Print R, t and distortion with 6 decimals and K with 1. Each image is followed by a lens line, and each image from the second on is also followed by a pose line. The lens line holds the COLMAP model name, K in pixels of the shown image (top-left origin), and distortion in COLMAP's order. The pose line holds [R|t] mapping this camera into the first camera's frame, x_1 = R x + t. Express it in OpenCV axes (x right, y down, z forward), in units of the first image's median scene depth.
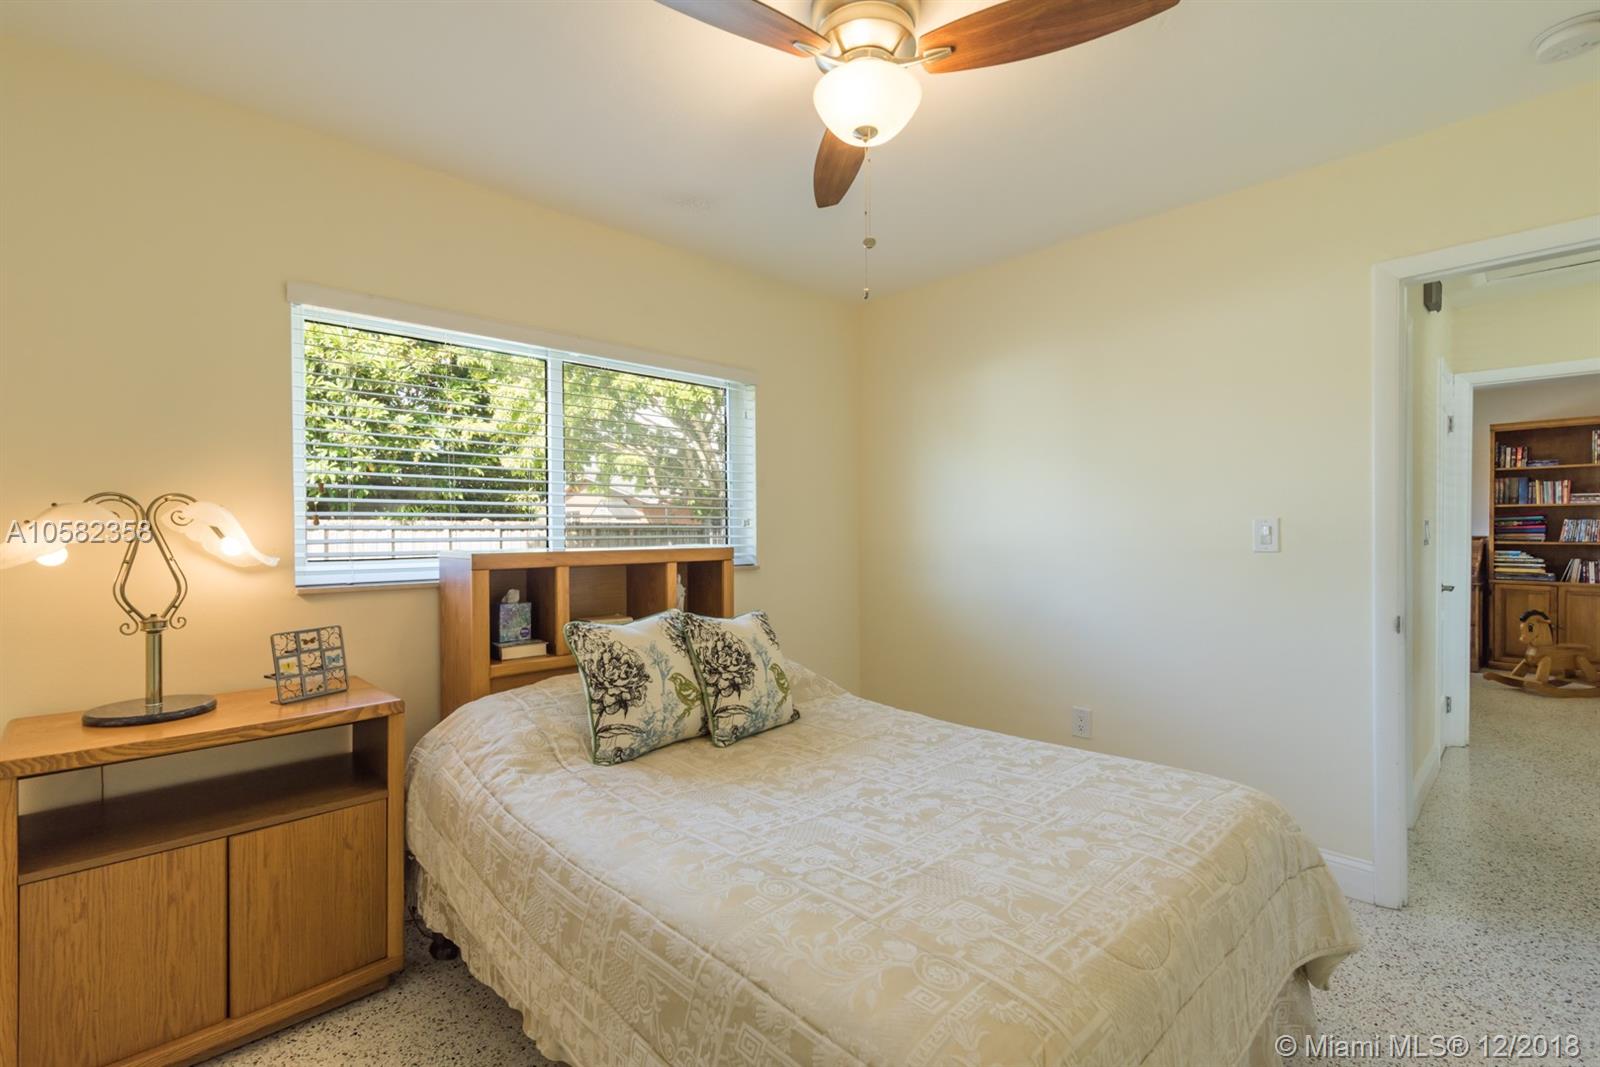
lens RADIAL K [[717.9, 0, 794.9], [0, 717.9, 530.7], [0, 0, 1]] dist [0.010520, 0.000016]
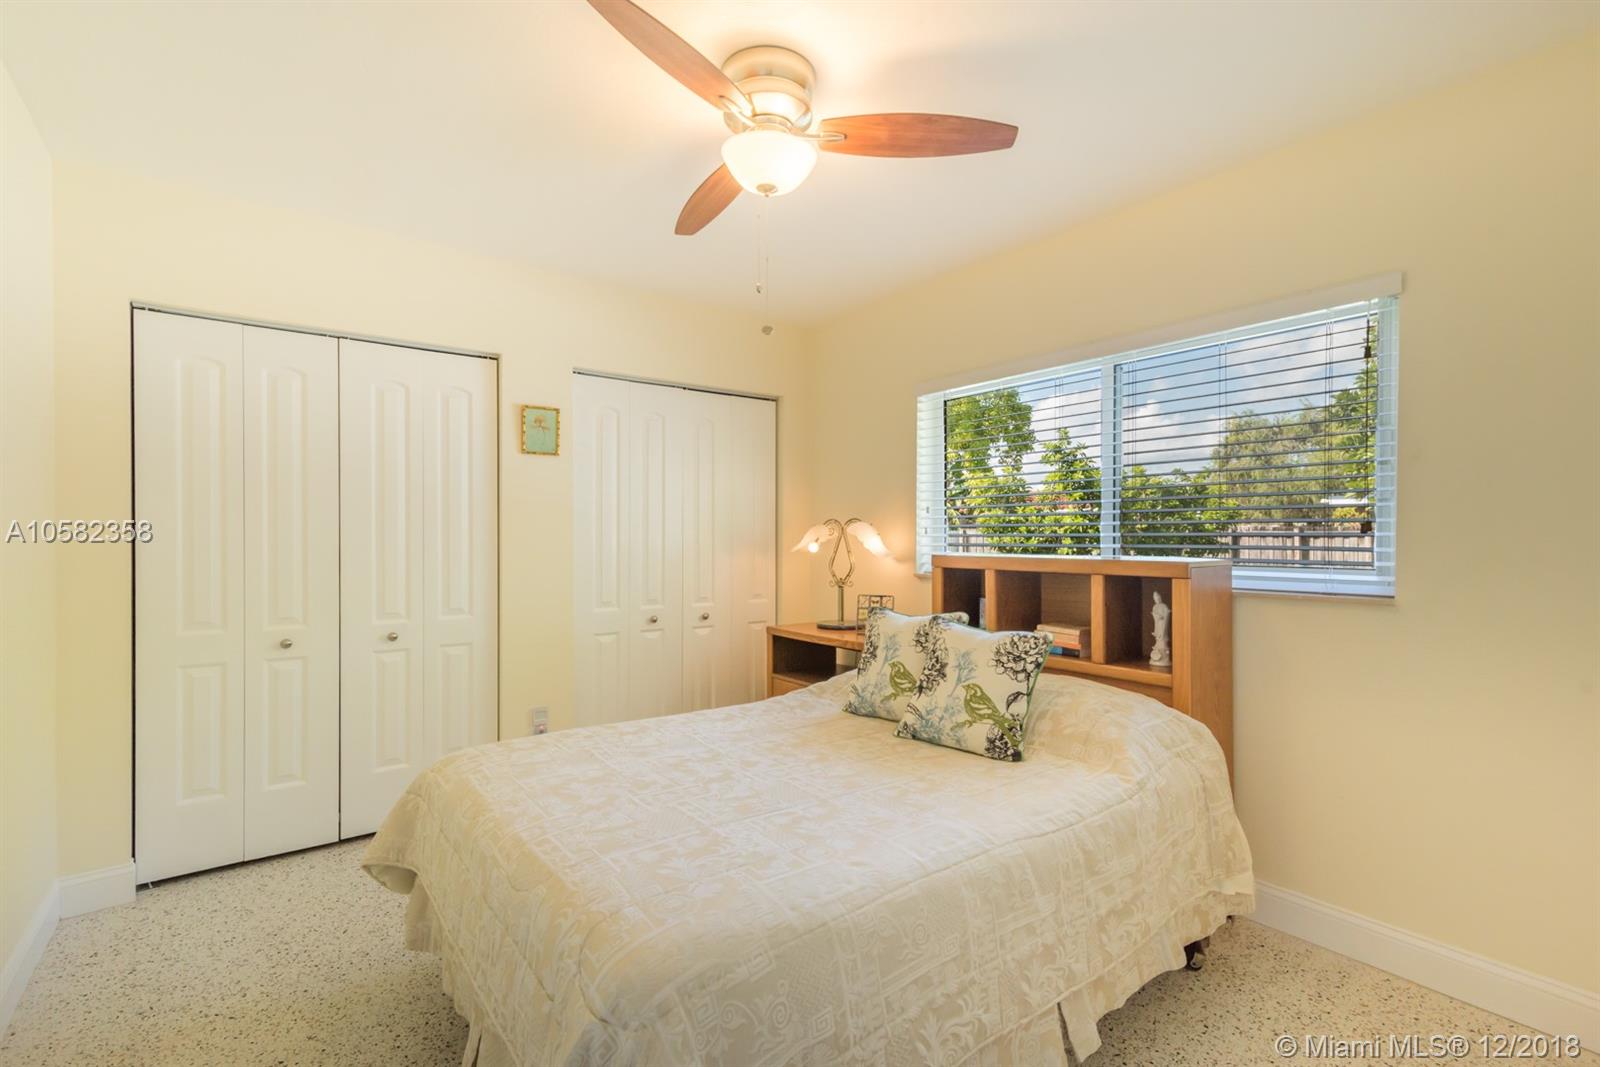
lens RADIAL K [[744.5, 0, 800.0], [0, 744.5, 533.5], [0, 0, 1]] dist [0.034645, 0.000080]
pose [[-0.120429, -0.000672, -0.992722, 1.233249], [-0.001776, 0.999998, -0.000462, -0.008941], [0.992720, 0.001708, -0.120430, 1.161532]]
